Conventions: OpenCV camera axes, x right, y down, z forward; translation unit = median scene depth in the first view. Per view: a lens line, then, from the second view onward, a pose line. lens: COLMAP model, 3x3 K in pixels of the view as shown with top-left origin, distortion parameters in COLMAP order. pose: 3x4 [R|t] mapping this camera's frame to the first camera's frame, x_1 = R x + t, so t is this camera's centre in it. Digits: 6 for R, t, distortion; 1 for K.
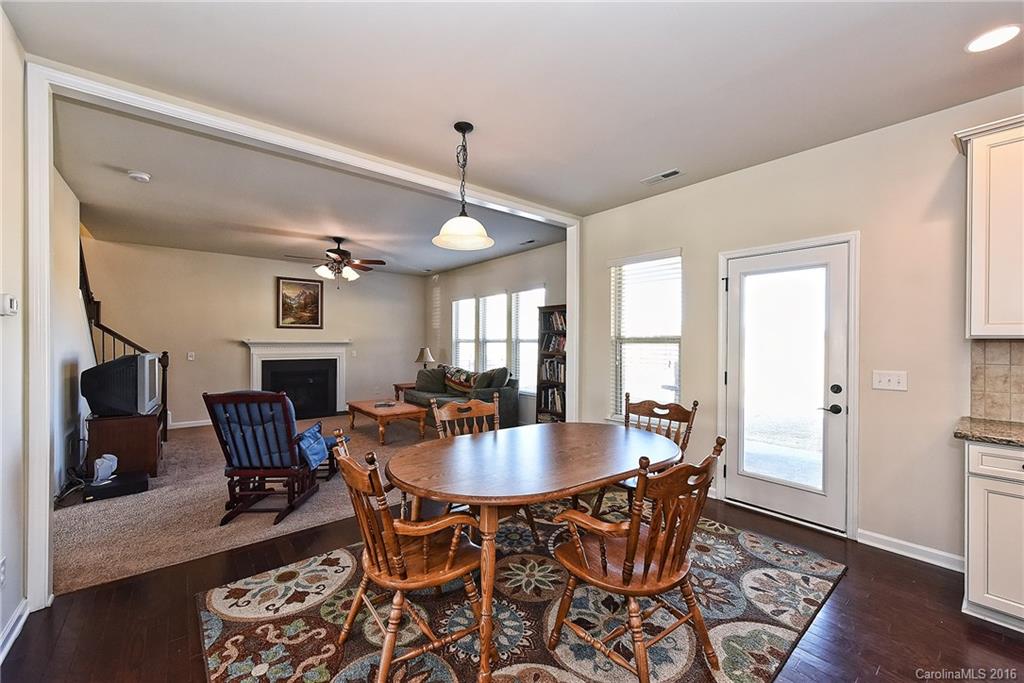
lens RADIAL K [[400.8, 0, 514.1], [0, 400.8, 342.4], [0, 0, 1]] dist [-0.000431, -0.000055]
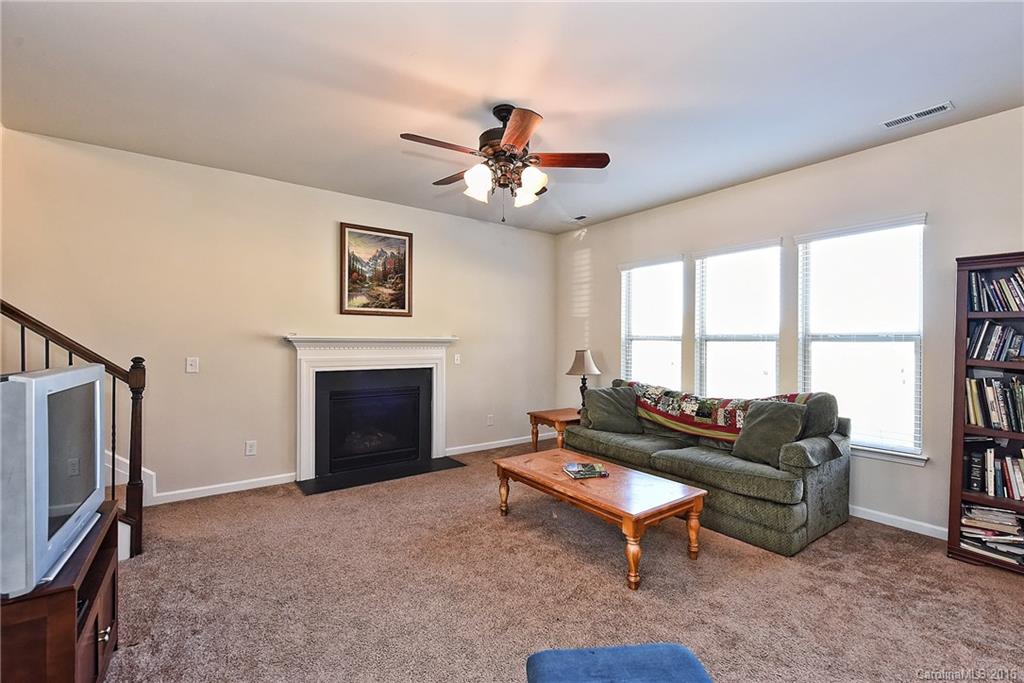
lens RADIAL K [[444.8, 0, 514.6], [0, 444.8, 343.4], [0, 0, 1]] dist [0.003118, -0.000108]
pose [[0.998371, 0.003194, -0.056961, -0.304499], [-0.002915, 0.999983, 0.004980, 0.001804], [0.056976, -0.004806, 0.998364, 0.381200]]
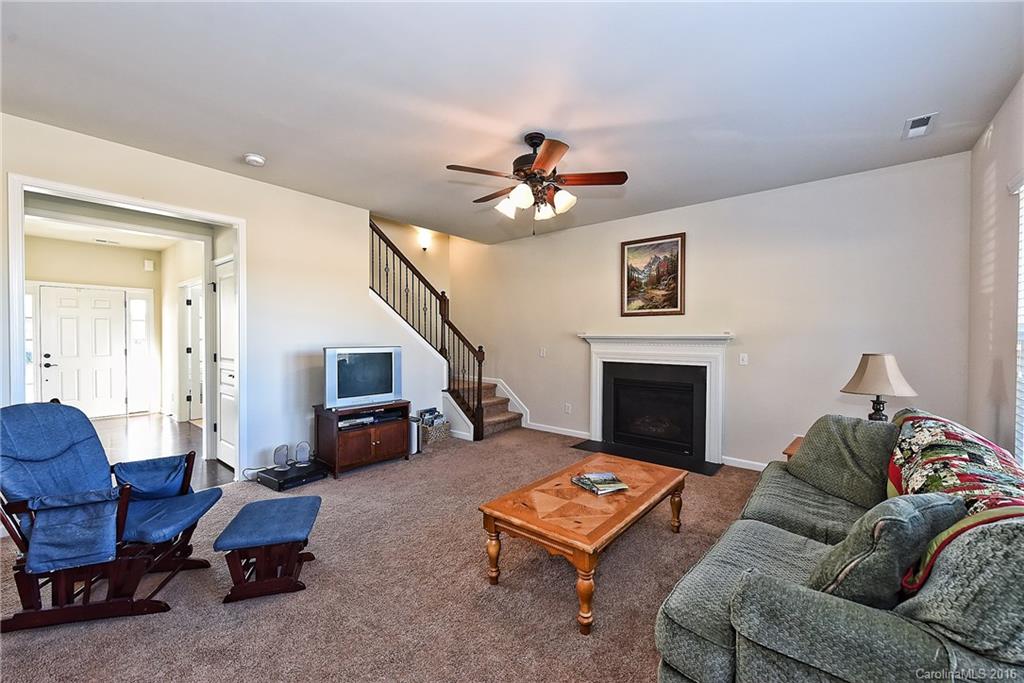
lens RADIAL K [[400.8, 0, 517.4], [0, 400.8, 342.9], [0, 0, 1]] dist [-0.000431, -0.000055]
pose [[0.190053, 0.013737, -0.981678, 0.058639], [-0.004189, 0.999904, 0.013181, 0.001834], [0.981765, 0.001608, 0.190092, 0.674052]]
